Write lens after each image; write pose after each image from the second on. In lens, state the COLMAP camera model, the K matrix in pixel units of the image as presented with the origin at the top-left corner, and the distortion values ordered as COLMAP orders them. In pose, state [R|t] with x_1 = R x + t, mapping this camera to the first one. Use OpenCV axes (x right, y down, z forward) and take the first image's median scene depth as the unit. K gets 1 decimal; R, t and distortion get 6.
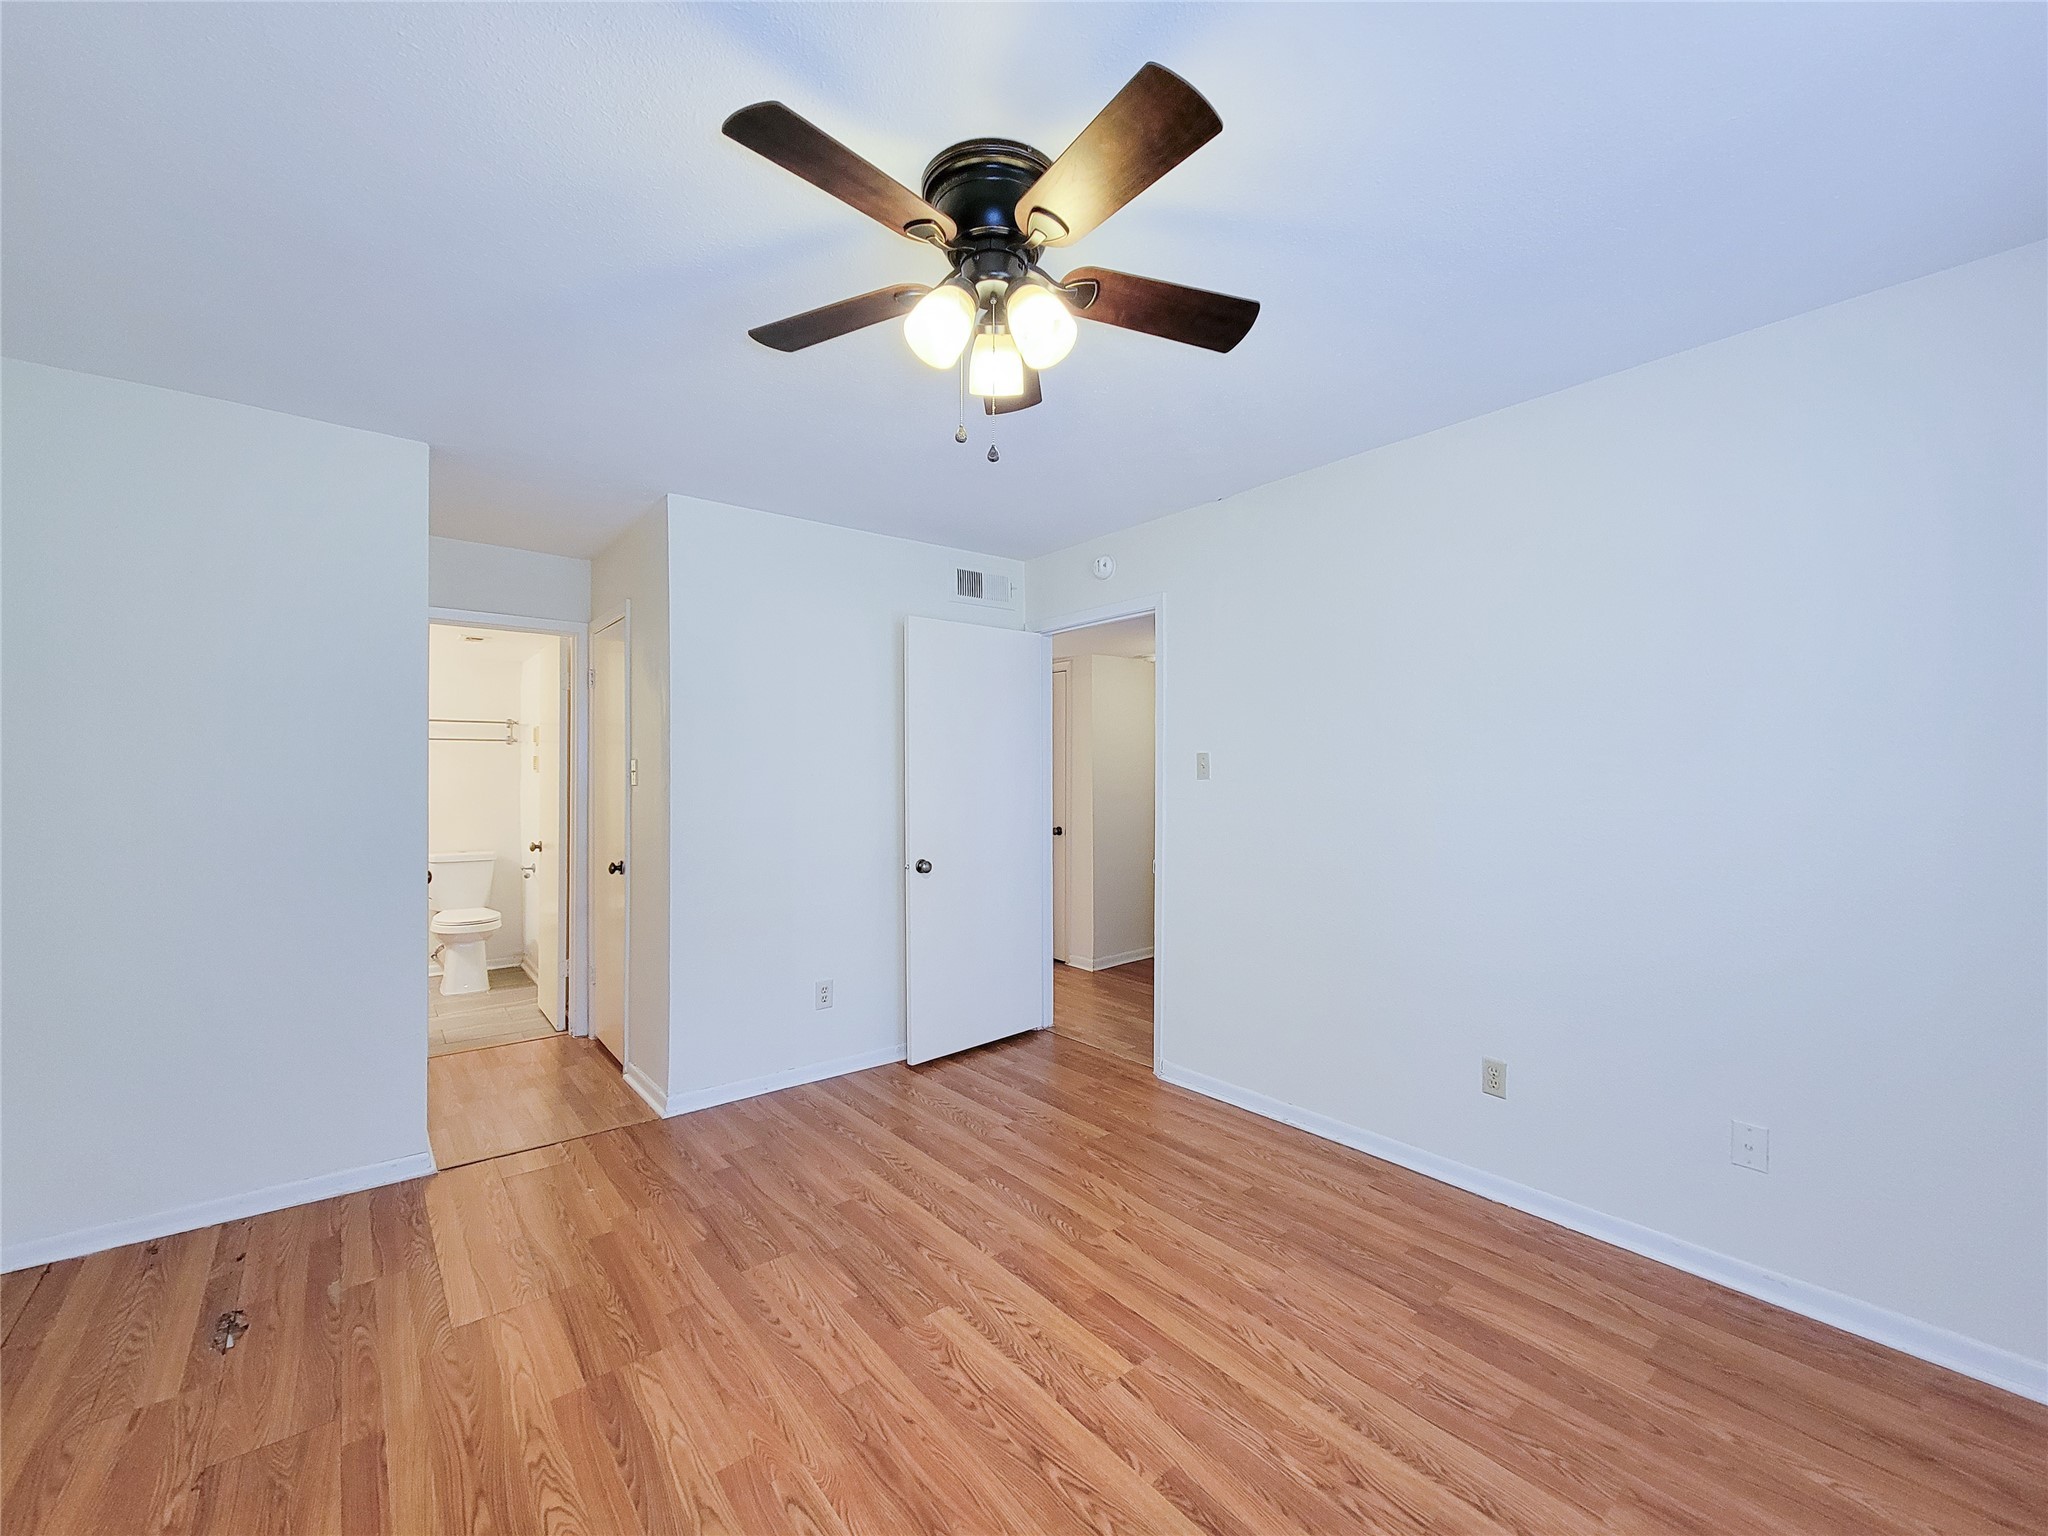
lens RADIAL K [[827.0, 0, 1030.8], [0, 827.0, 776.9], [0, 0, 1]] dist [0.008338, -0.004575]
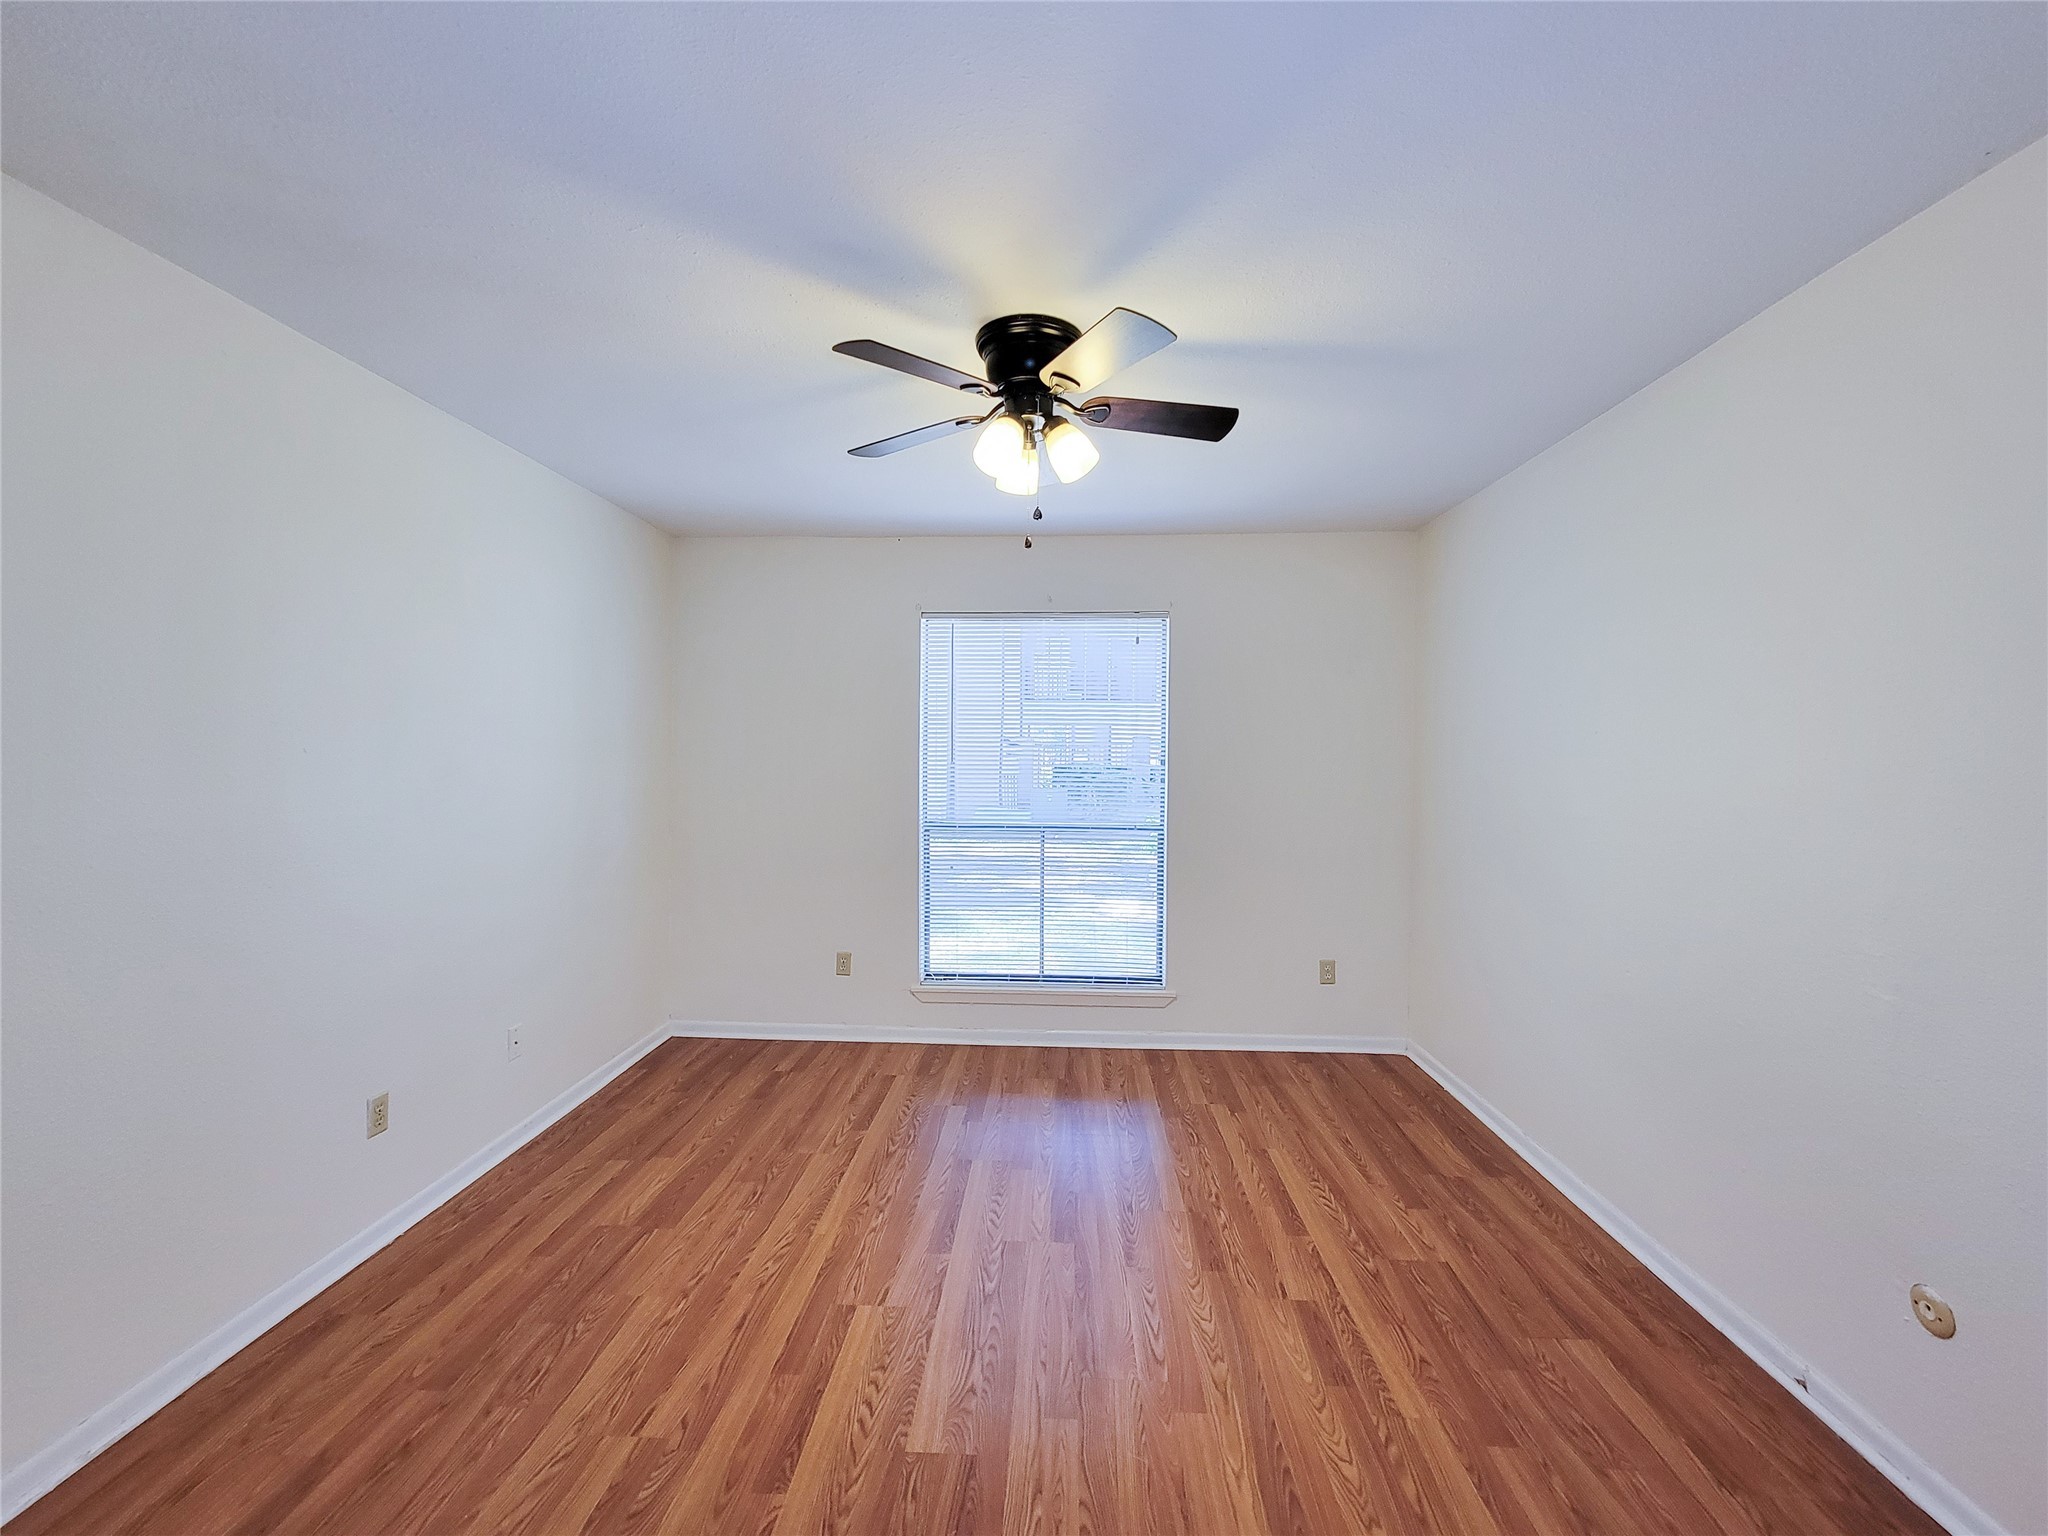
lens RADIAL K [[848.8, 0, 1082.7], [0, 848.8, 766.1], [0, 0, 1]] dist [-0.002018, -0.000454]
pose [[-0.778468, -0.011929, 0.627570, -0.799448], [0.000454, 0.999808, 0.019568, -0.030190], [-0.627684, 0.015518, -0.778314, 1.661594]]
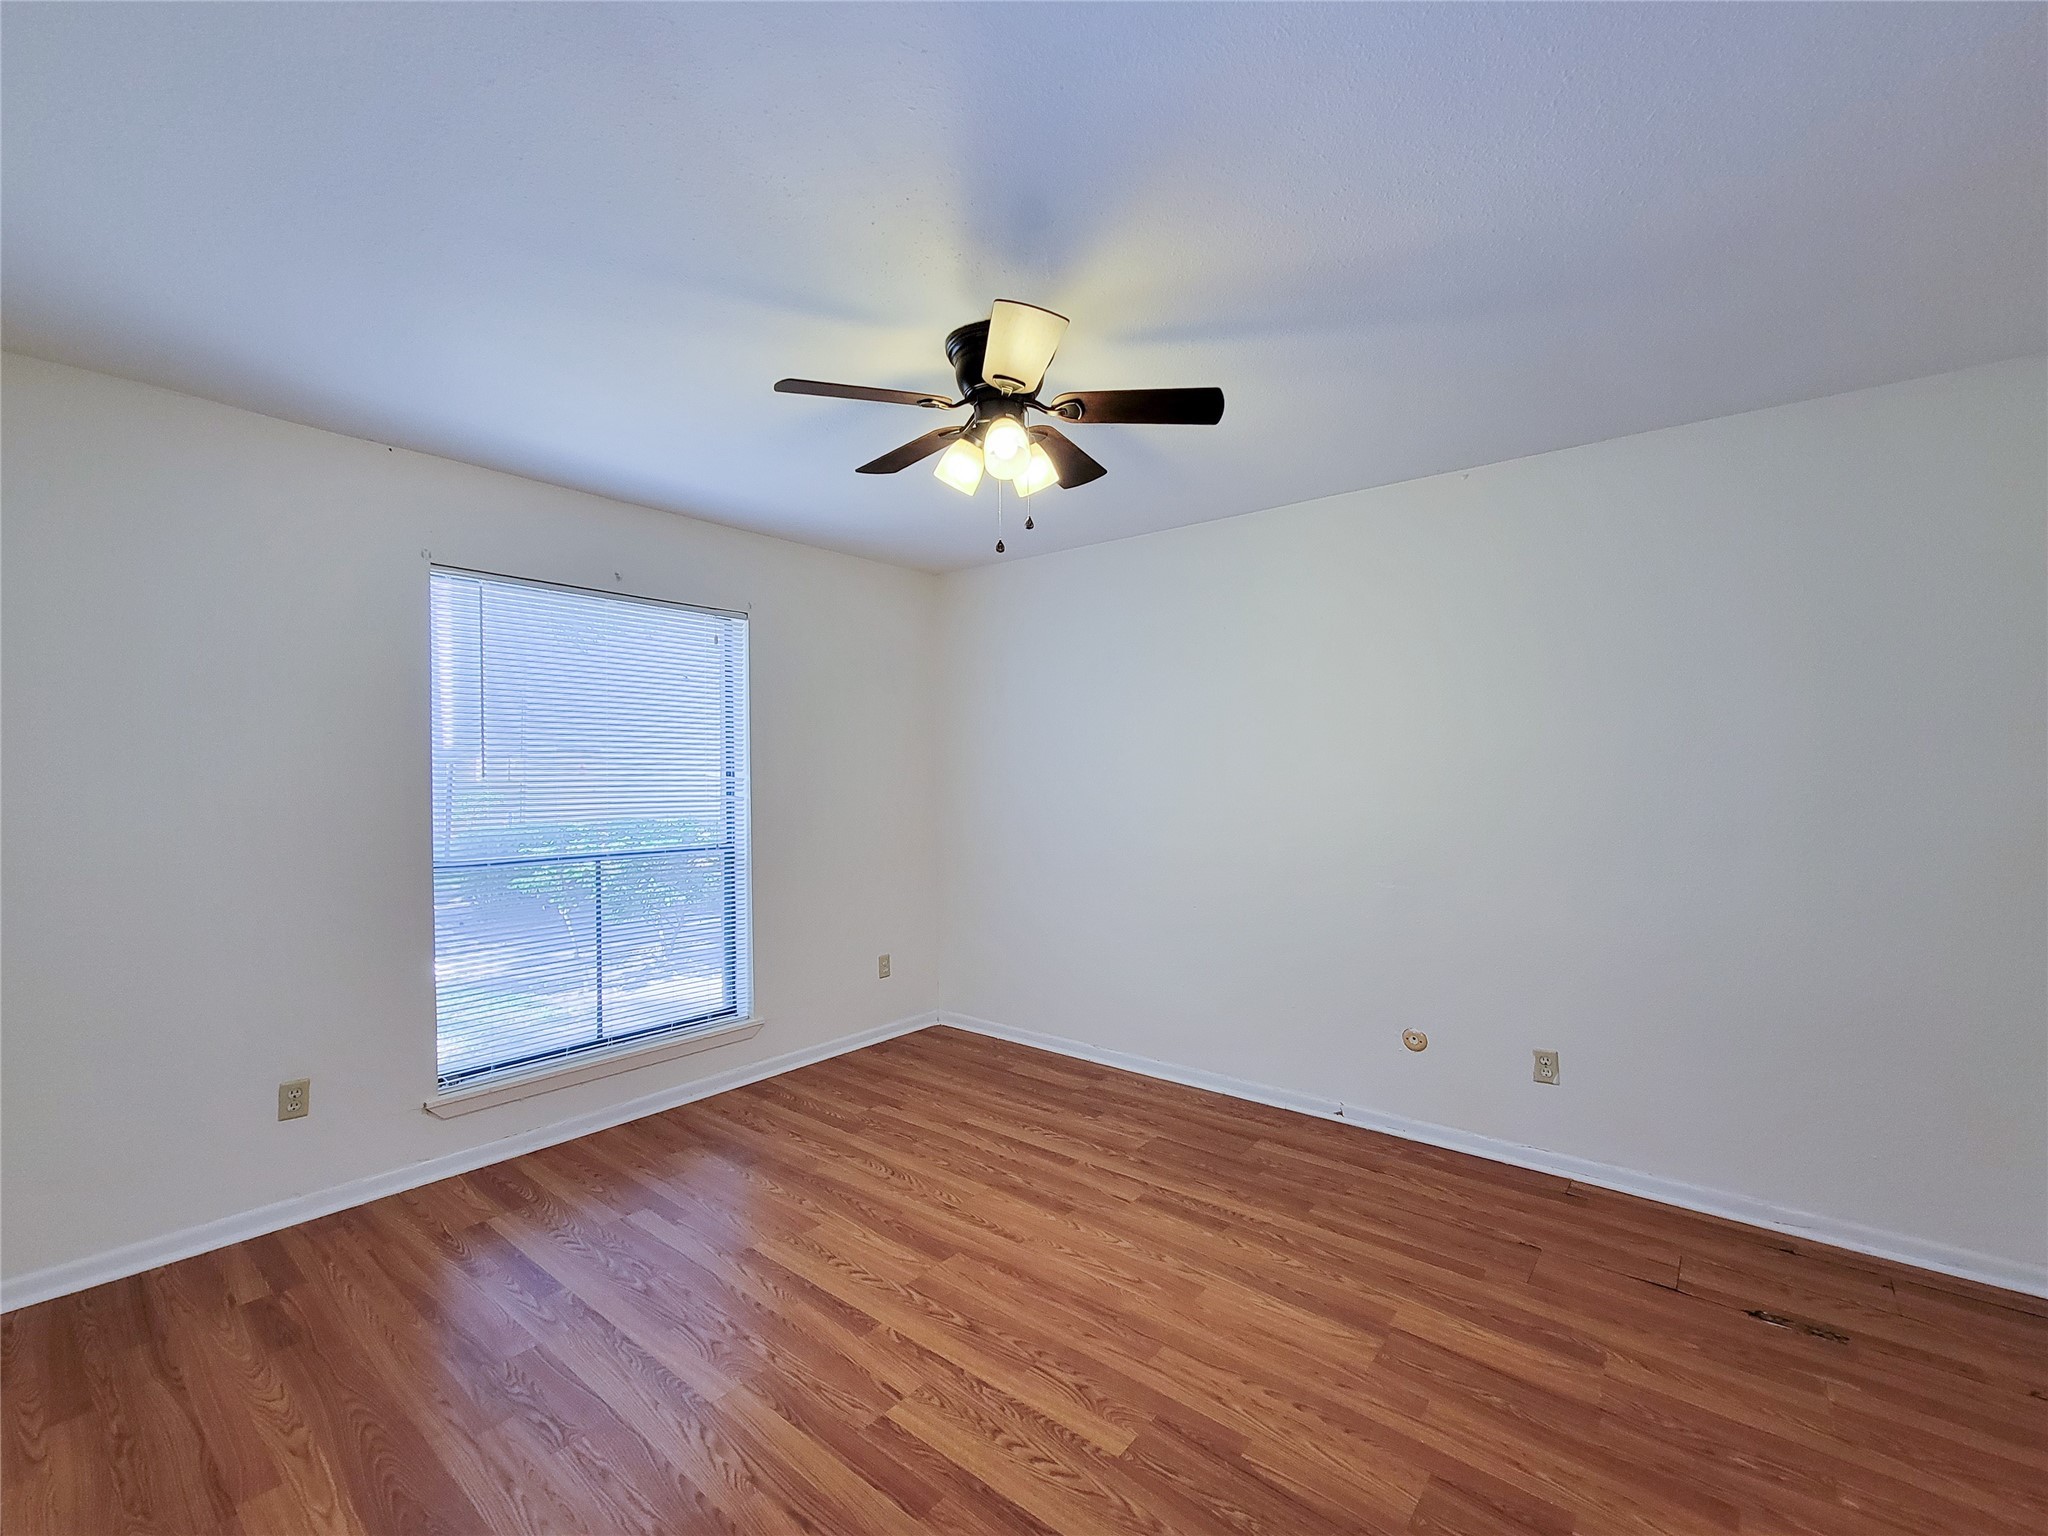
lens RADIAL K [[827.0, 0, 1030.8], [0, 827.0, 776.9], [0, 0, 1]] dist [0.008338, -0.004575]
pose [[-0.976492, 0.006987, -0.215441, 0.158558], [0.004499, 0.999917, 0.012035, -0.011697], [0.215507, 0.010783, -0.976443, 1.911222]]
